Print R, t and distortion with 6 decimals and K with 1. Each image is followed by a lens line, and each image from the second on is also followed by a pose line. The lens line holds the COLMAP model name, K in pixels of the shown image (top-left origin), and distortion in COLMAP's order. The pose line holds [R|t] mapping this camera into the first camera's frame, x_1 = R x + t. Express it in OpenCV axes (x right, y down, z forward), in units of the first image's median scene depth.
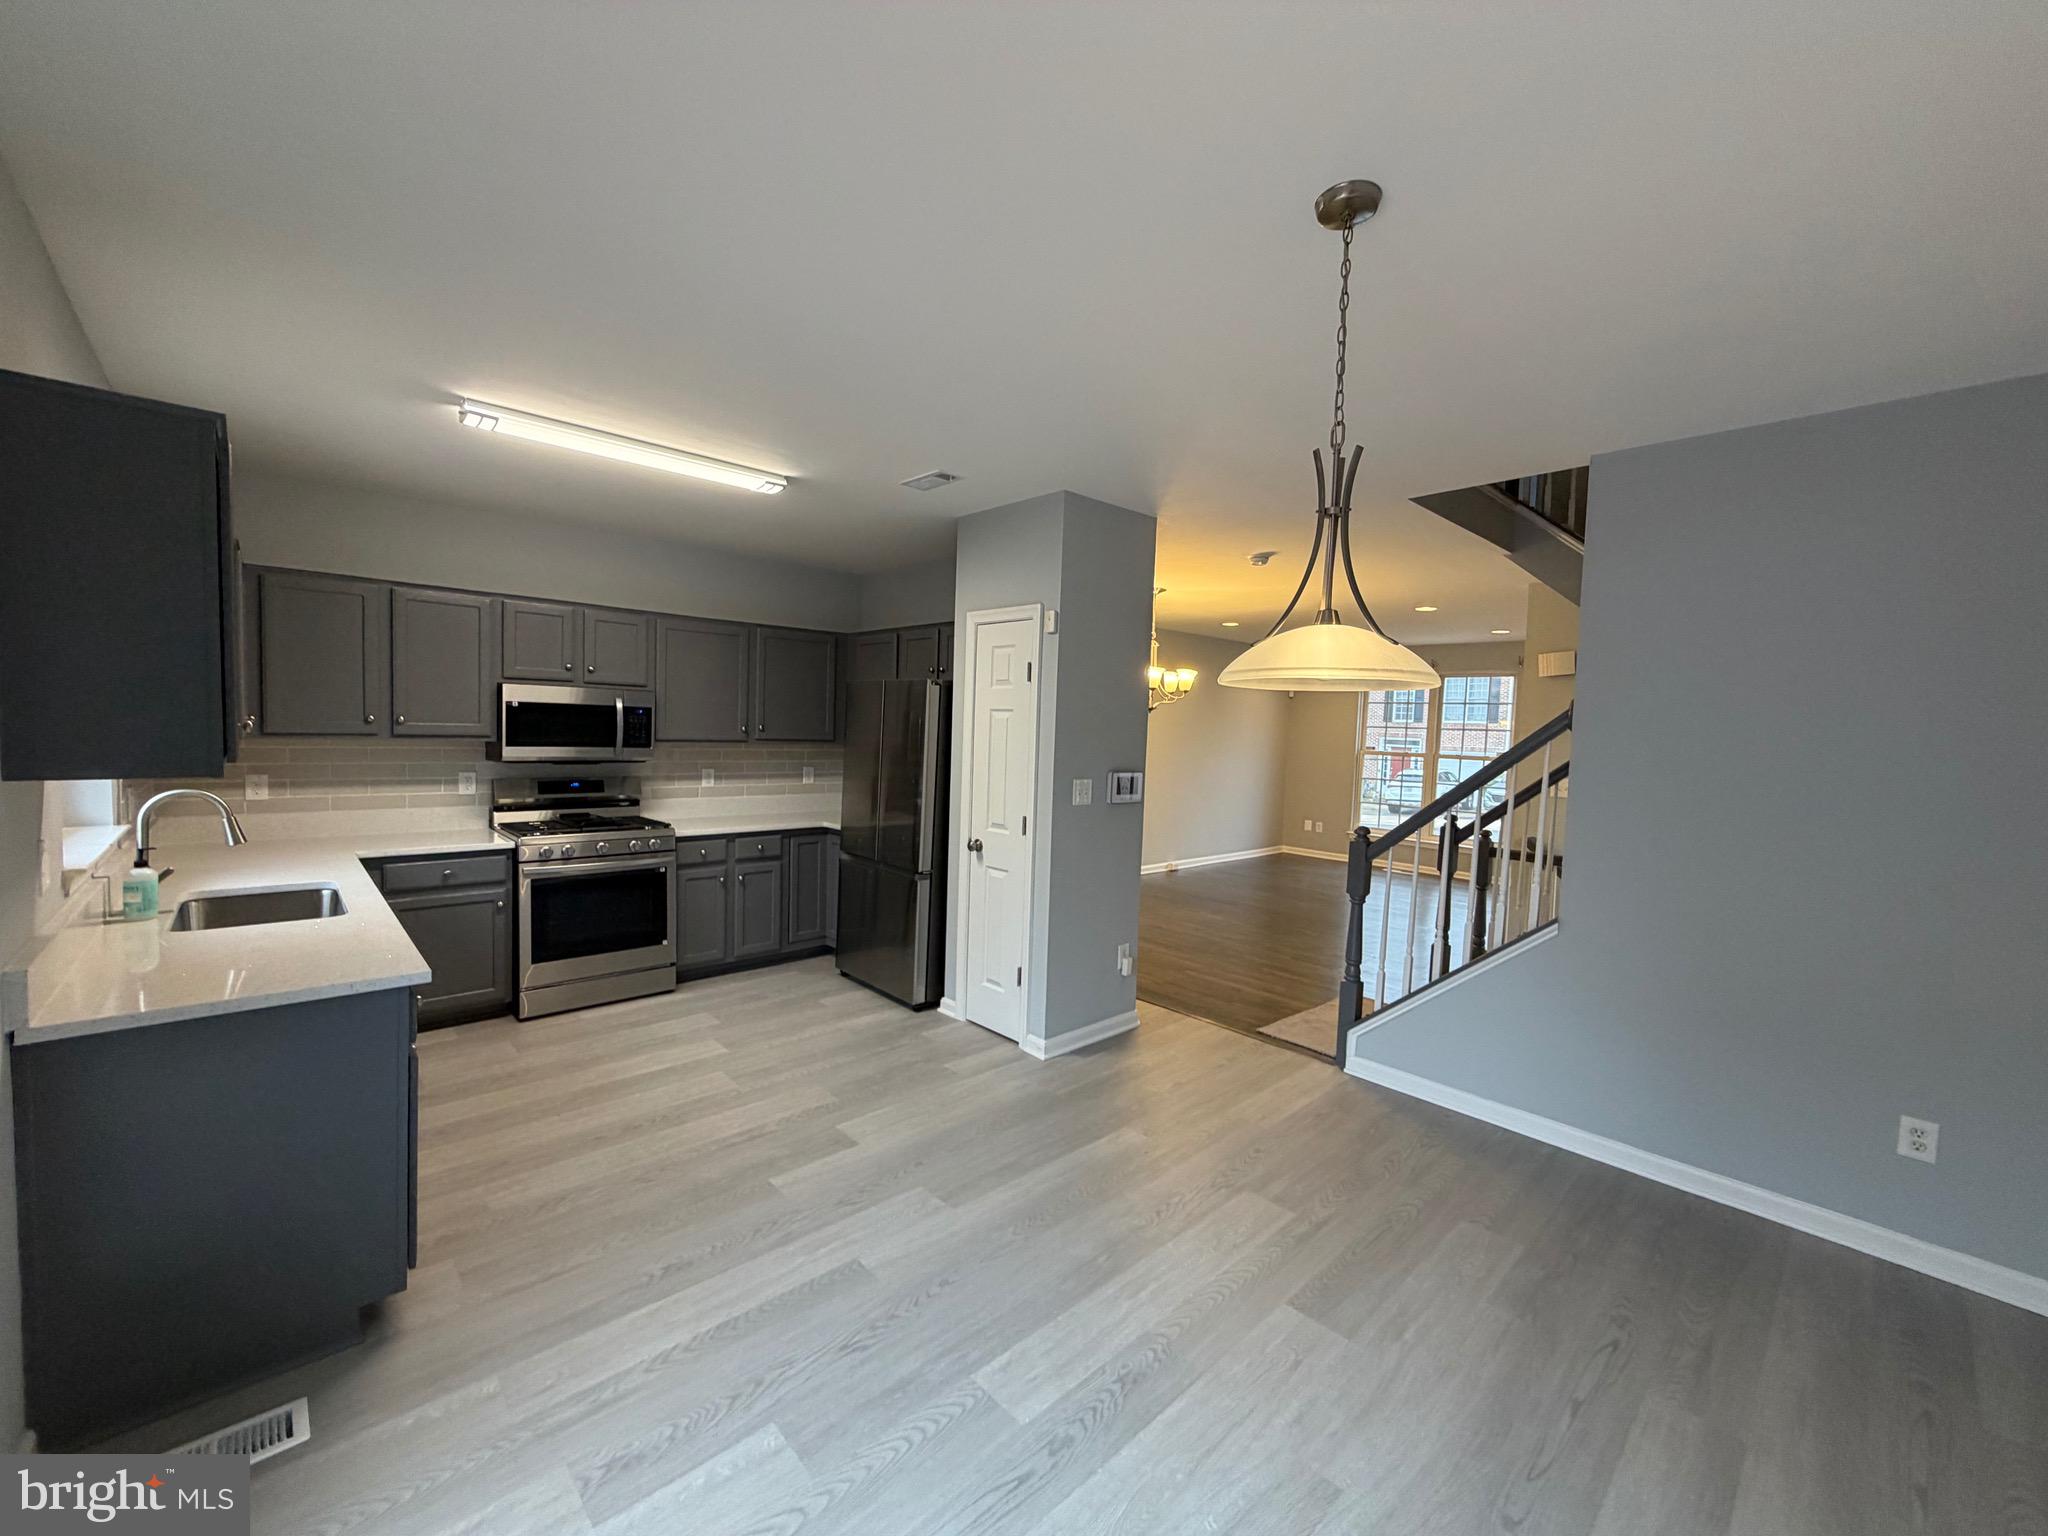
lens RADIAL K [[814.2, 0, 1017.9], [0, 814.2, 769.7], [0, 0, 1]] dist [0.000969, 0.000161]
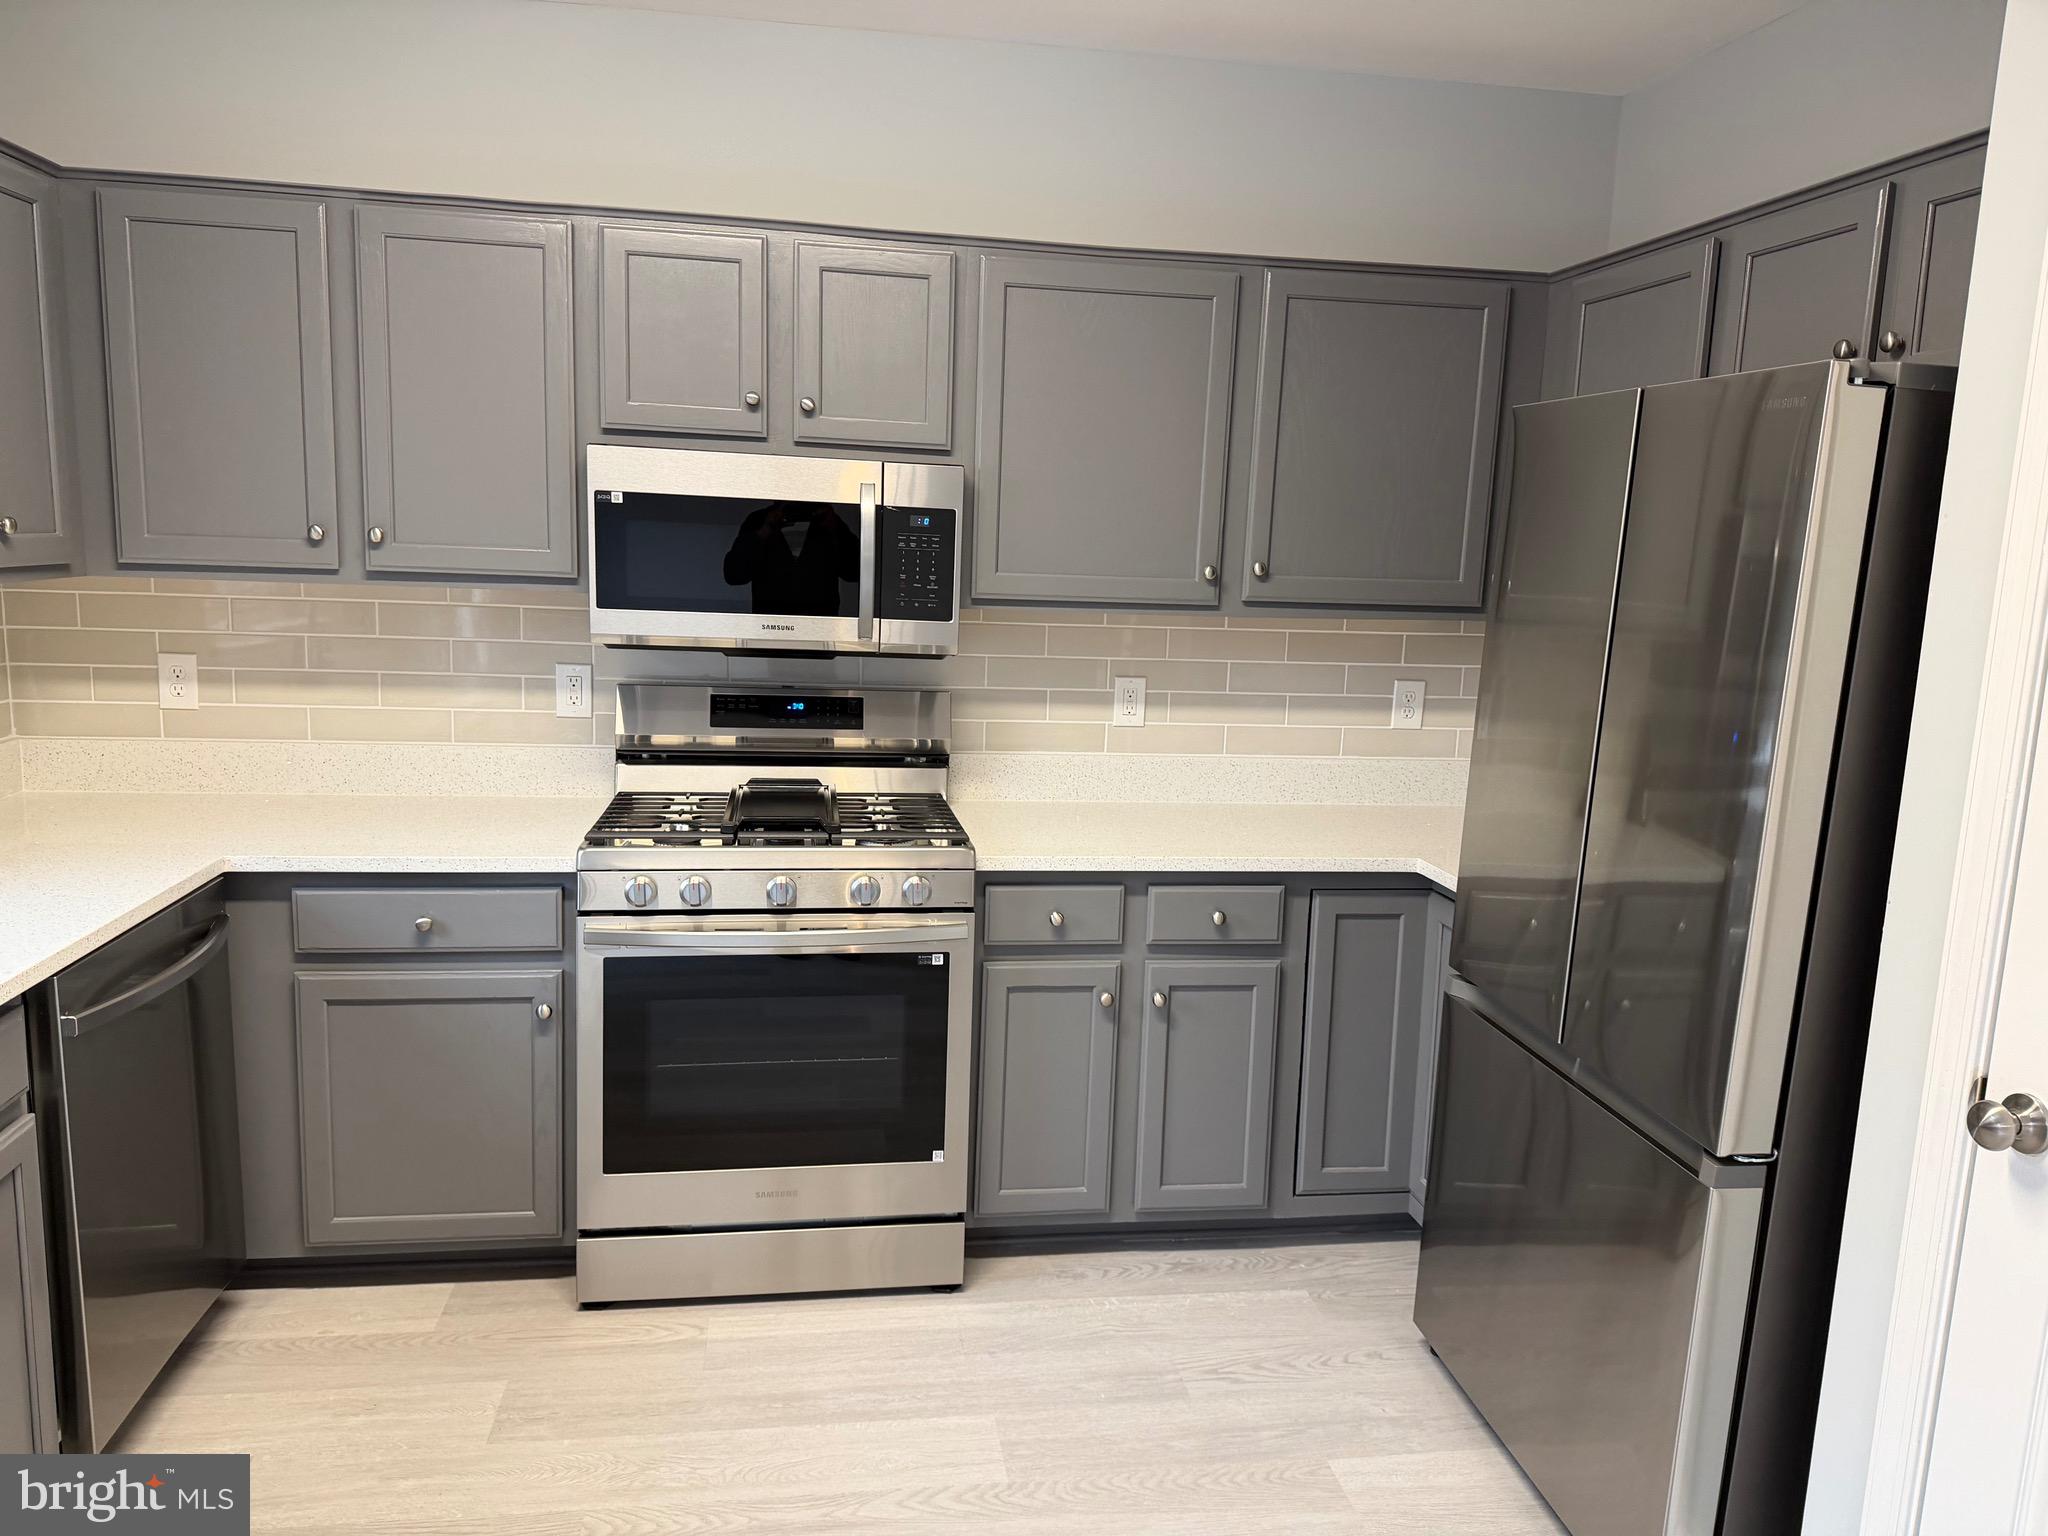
lens RADIAL K [[1428.8, 0, 1027.5], [0, 1428.8, 763.2], [0, 0, 1]] dist [0.055709, -0.067562]
pose [[0.829750, 0.086136, -0.551448, -0.064555], [-0.041068, 0.994764, 0.093588, -0.026751], [0.556622, -0.055008, 0.828943, 0.531673]]
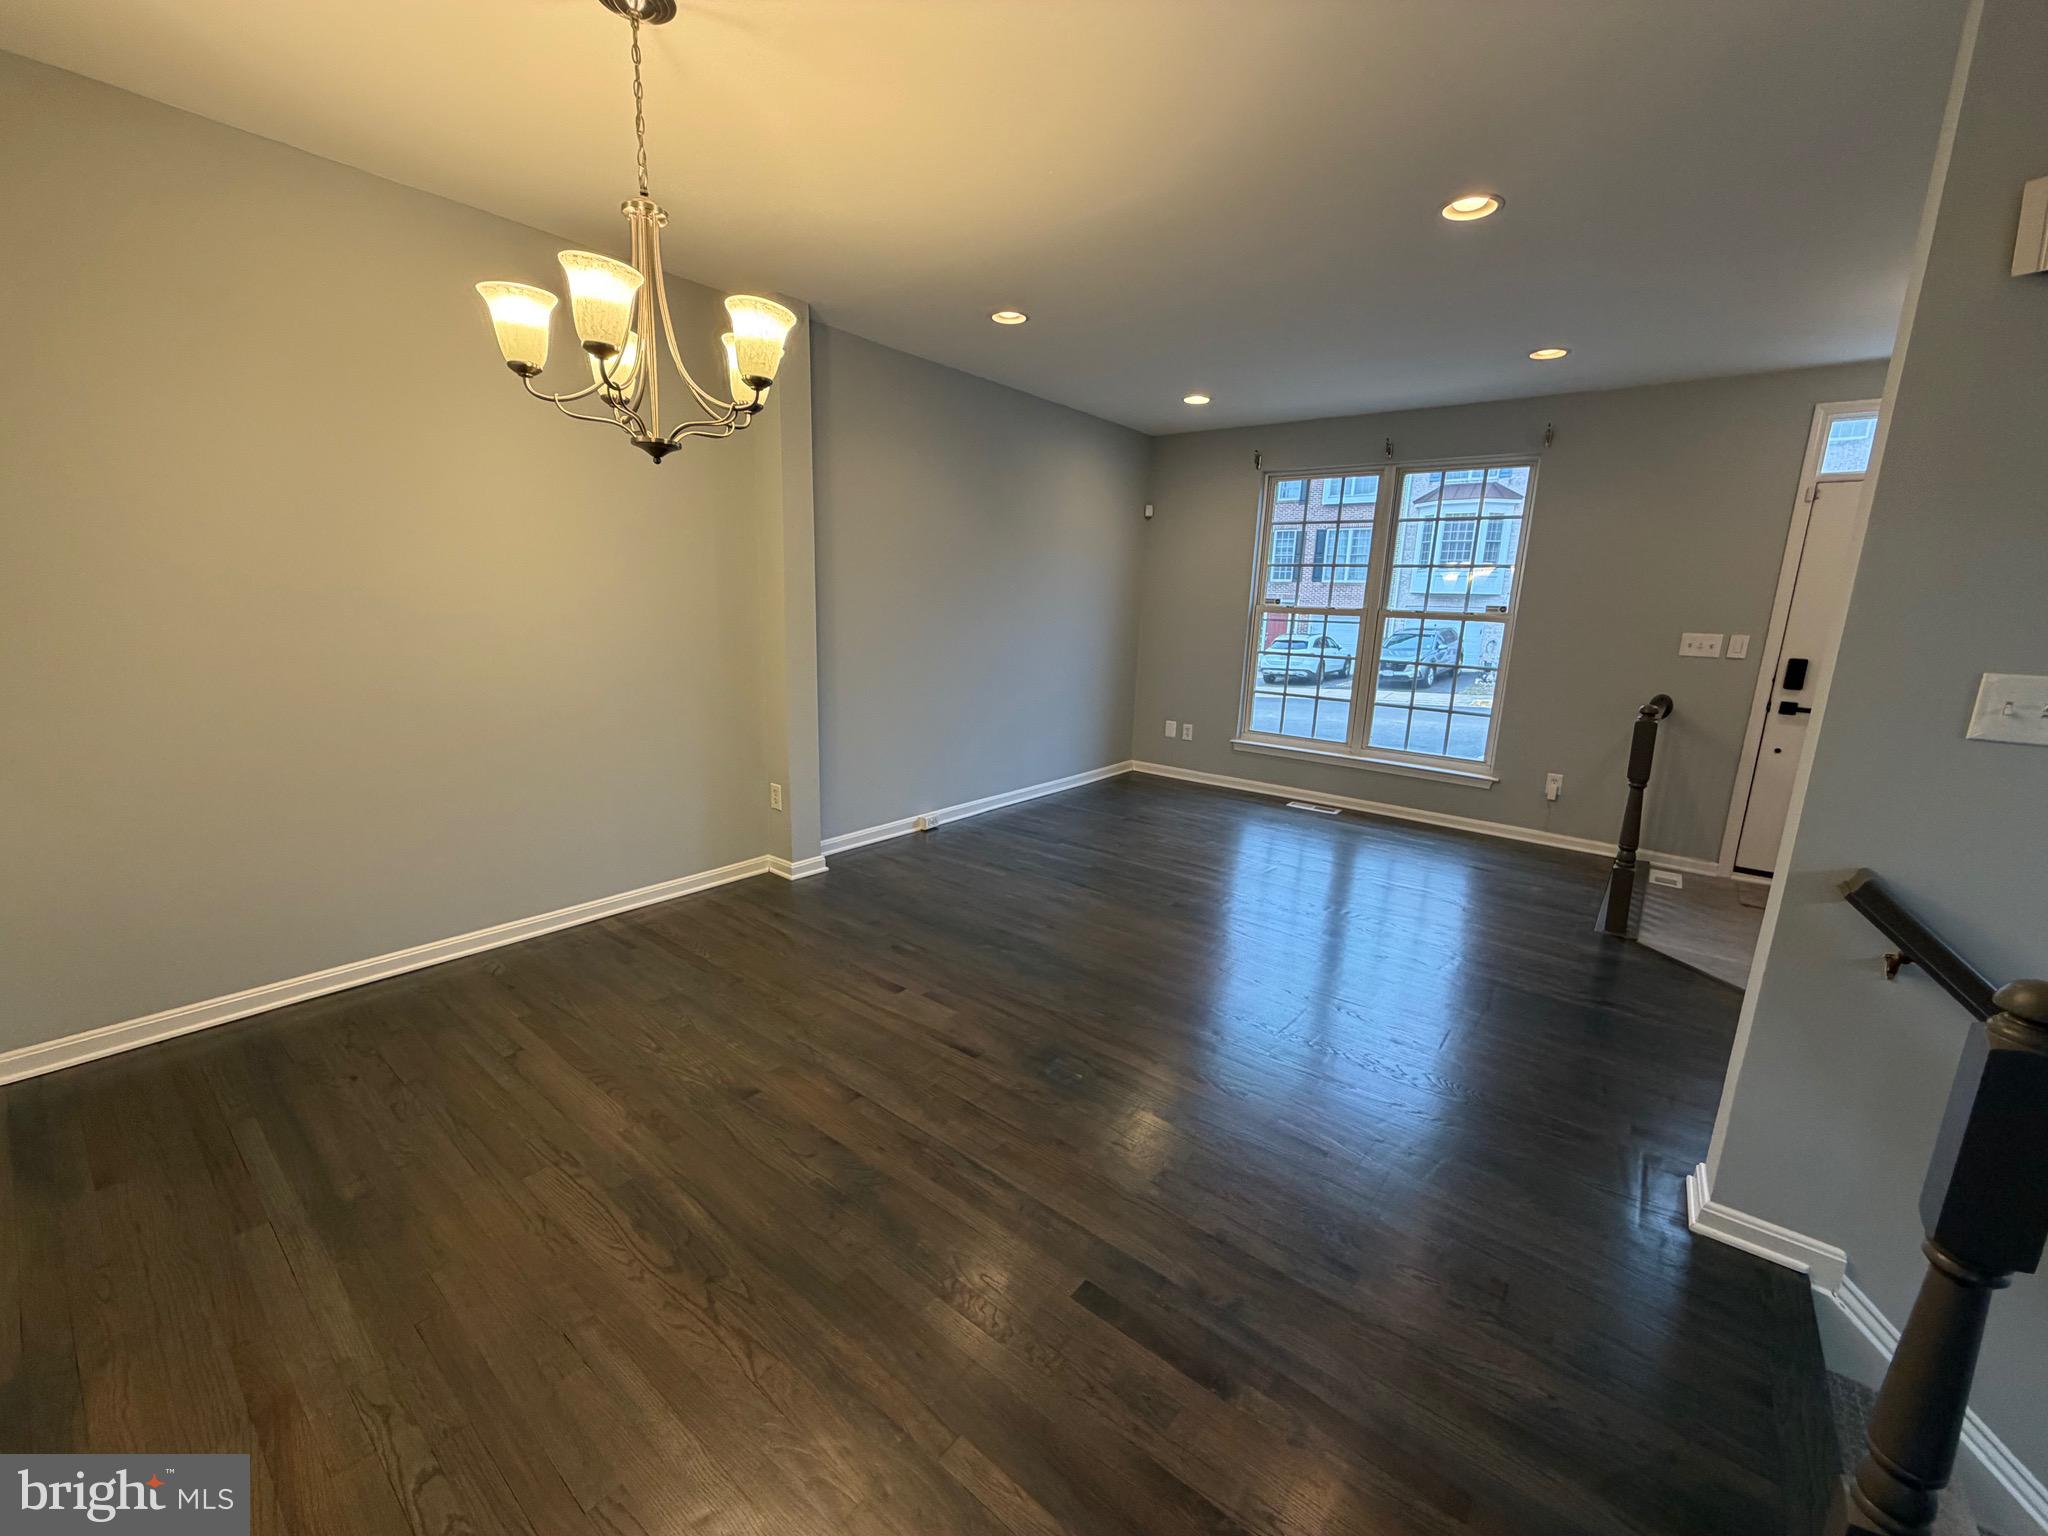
lens RADIAL K [[814.2, 0, 1013.2], [0, 814.2, 778.1], [0, 0, 1]] dist [0.000969, 0.000161]
pose [[0.990978, -0.035737, 0.129175, 0.384022], [0.012919, 0.984779, 0.173331, -0.010753], [-0.133403, -0.170098, 0.976356, 0.993333]]
